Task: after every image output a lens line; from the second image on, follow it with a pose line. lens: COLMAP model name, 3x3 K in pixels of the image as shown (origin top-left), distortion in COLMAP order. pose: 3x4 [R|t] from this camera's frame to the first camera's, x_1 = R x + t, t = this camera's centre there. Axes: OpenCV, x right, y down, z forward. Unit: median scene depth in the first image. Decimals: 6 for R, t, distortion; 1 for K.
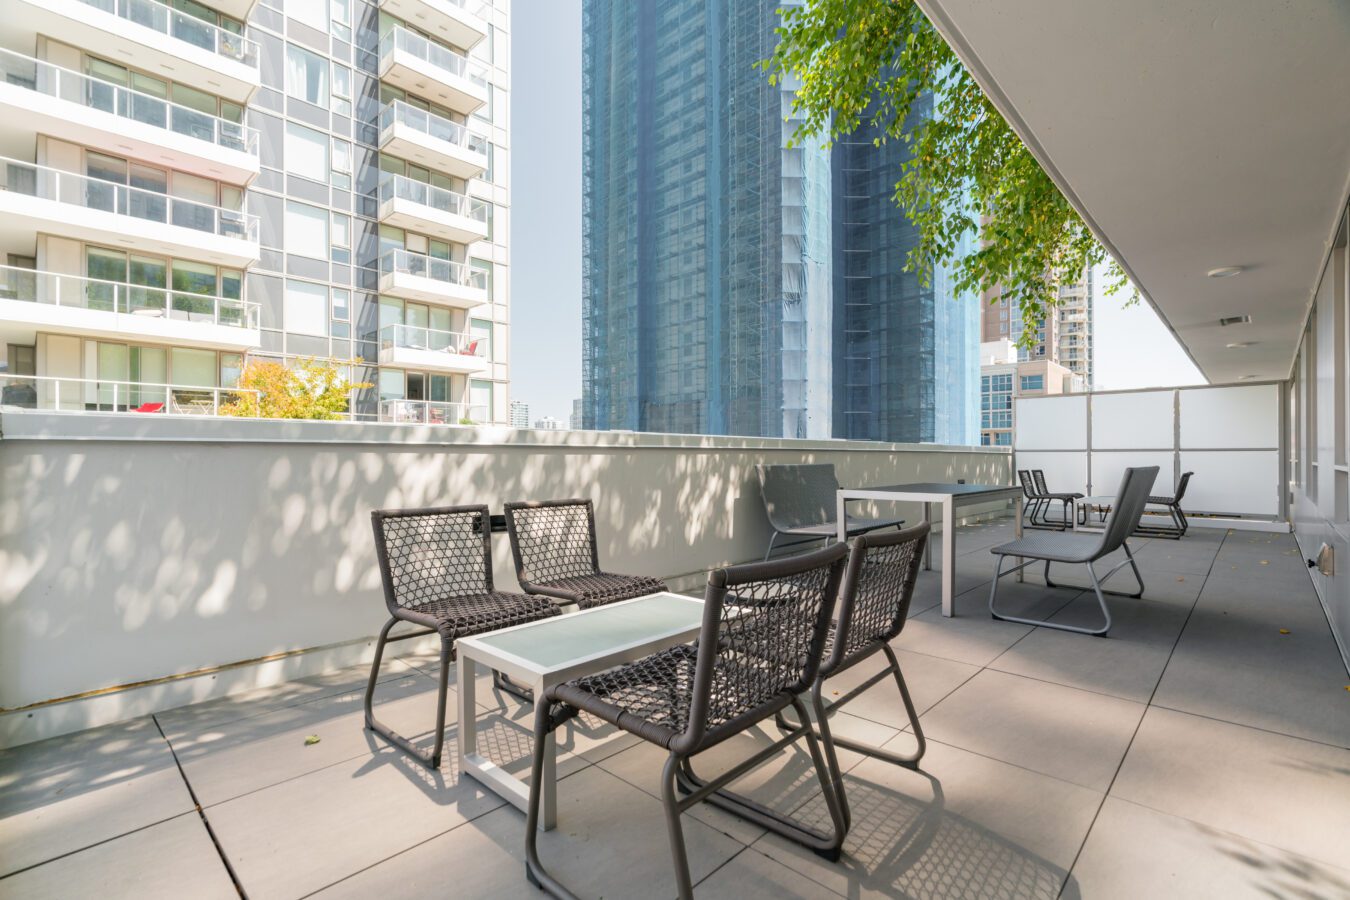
lens RADIAL K [[626.0, 0, 671.4], [0, 626.0, 455.1], [0, 0, 1]] dist [0.000029, -0.001084]
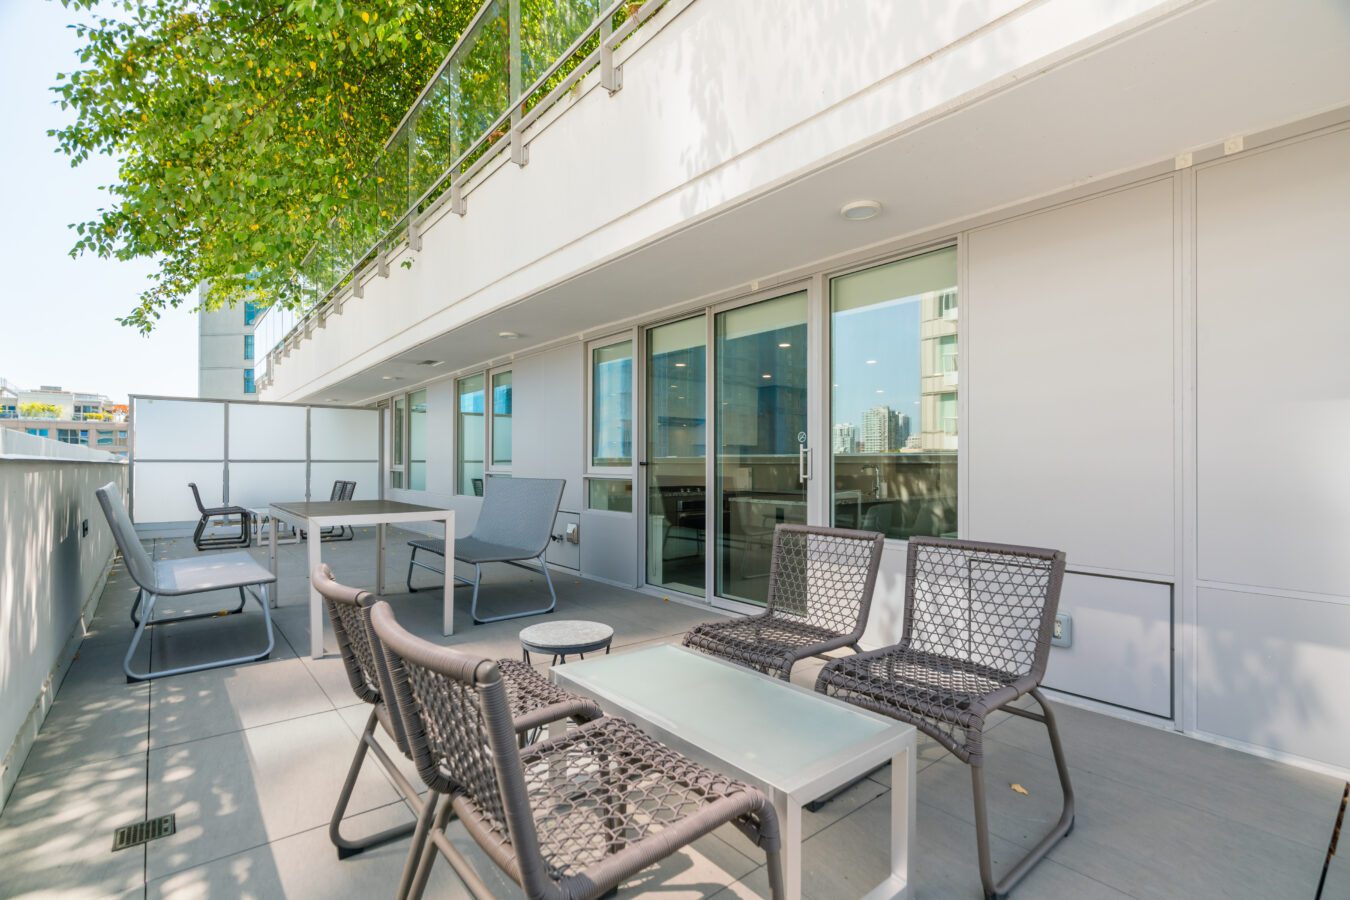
lens RADIAL K [[626.0, 0, 671.4], [0, 626.0, 455.1], [0, 0, 1]] dist [0.000029, -0.001084]
pose [[0.115813, 0.006513, 0.993250, -0.405380], [0.006257, 0.999954, -0.007286, -0.013278], [-0.993251, 0.007058, 0.115767, 0.435538]]
